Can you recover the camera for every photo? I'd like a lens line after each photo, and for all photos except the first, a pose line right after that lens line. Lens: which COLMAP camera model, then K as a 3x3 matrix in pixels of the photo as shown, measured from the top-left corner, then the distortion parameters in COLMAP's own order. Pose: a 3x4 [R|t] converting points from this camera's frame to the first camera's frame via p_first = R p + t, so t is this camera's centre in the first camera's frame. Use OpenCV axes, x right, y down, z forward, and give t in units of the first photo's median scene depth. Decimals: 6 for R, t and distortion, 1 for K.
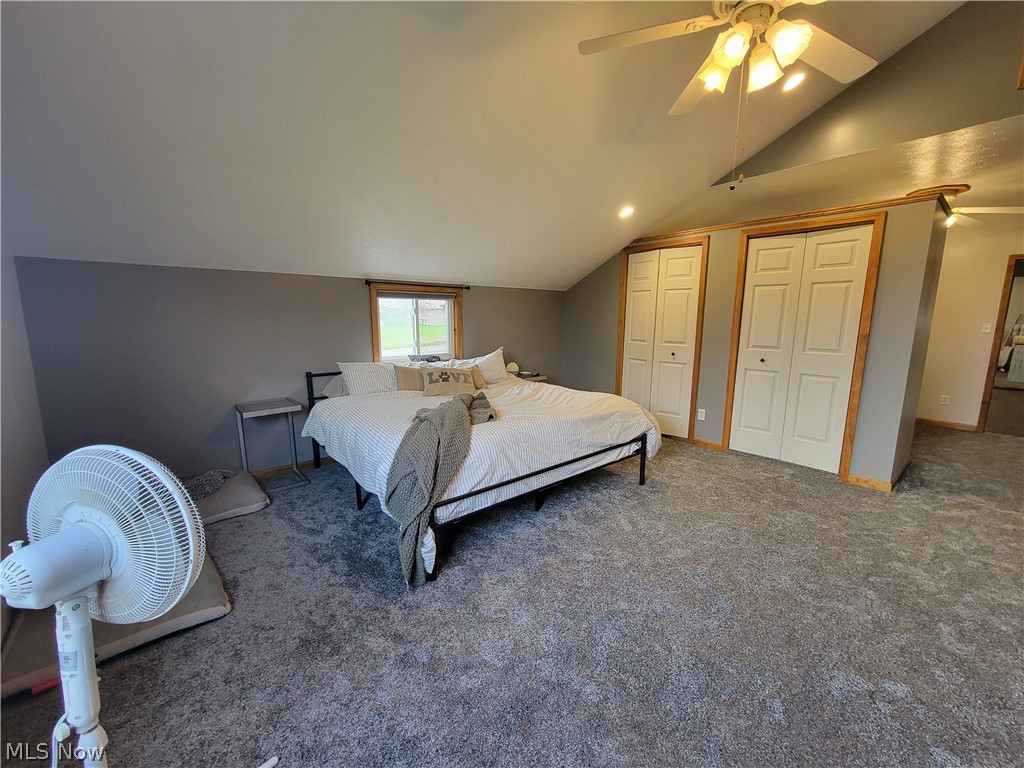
lens RADIAL K [[414.2, 0, 515.1], [0, 414.2, 384.8], [0, 0, 1]] dist [-0.000579, -0.000379]
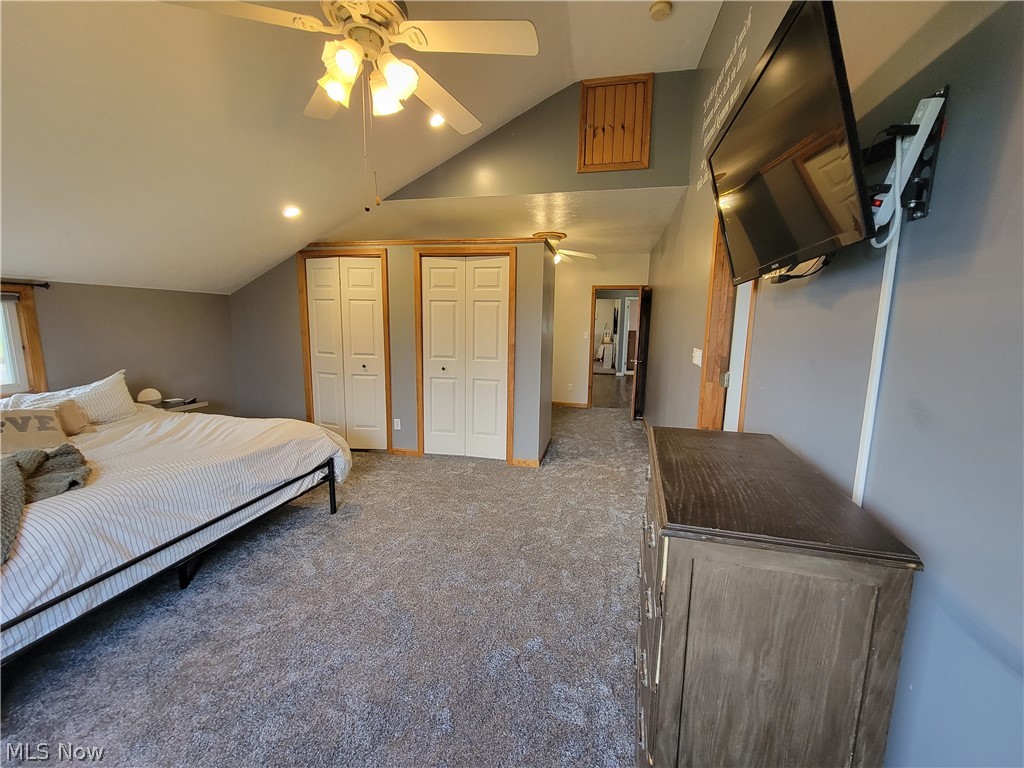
lens RADIAL K [[414.2, 0, 516.1], [0, 414.2, 383.0], [0, 0, 1]] dist [-0.000579, -0.000379]
pose [[0.793415, -0.080157, 0.603380, 0.101672], [0.086532, 0.996077, 0.018541, -0.030106], [-0.602499, 0.037501, 0.797238, 0.013257]]
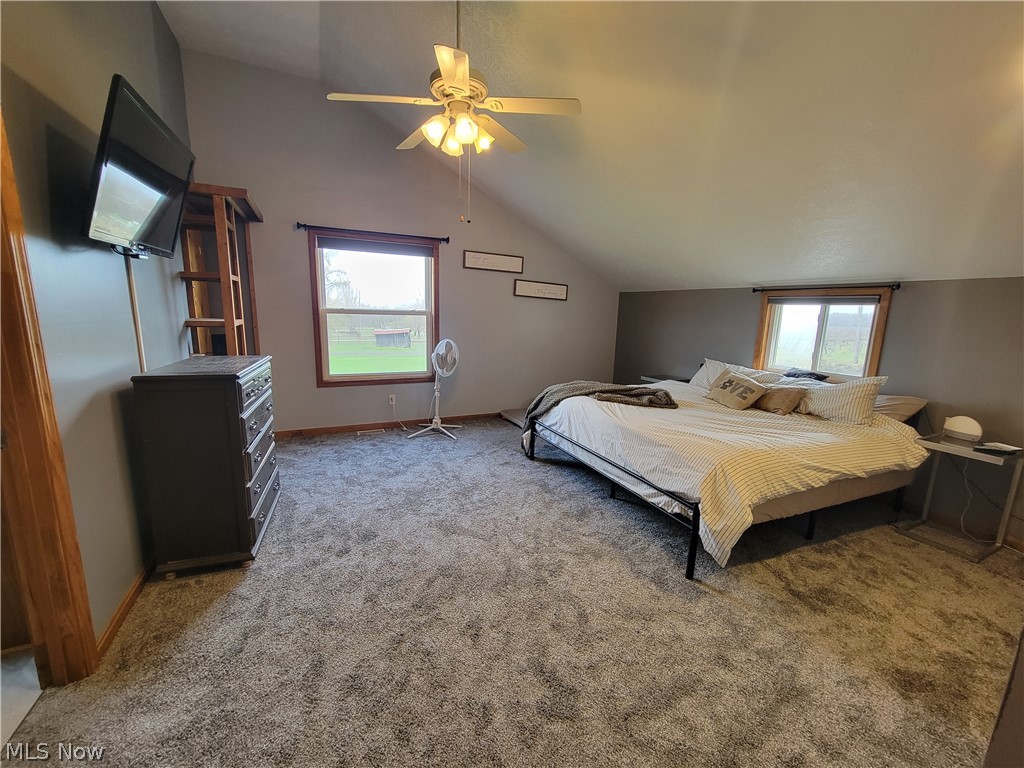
lens RADIAL K [[414.2, 0, 512.6], [0, 414.2, 390.6], [0, 0, 1]] dist [-0.000579, -0.000379]
pose [[-0.279446, 0.155806, -0.947436, 1.003465], [-0.201840, 0.955165, 0.216610, -0.130494], [0.938707, 0.251761, -0.235469, 0.875924]]
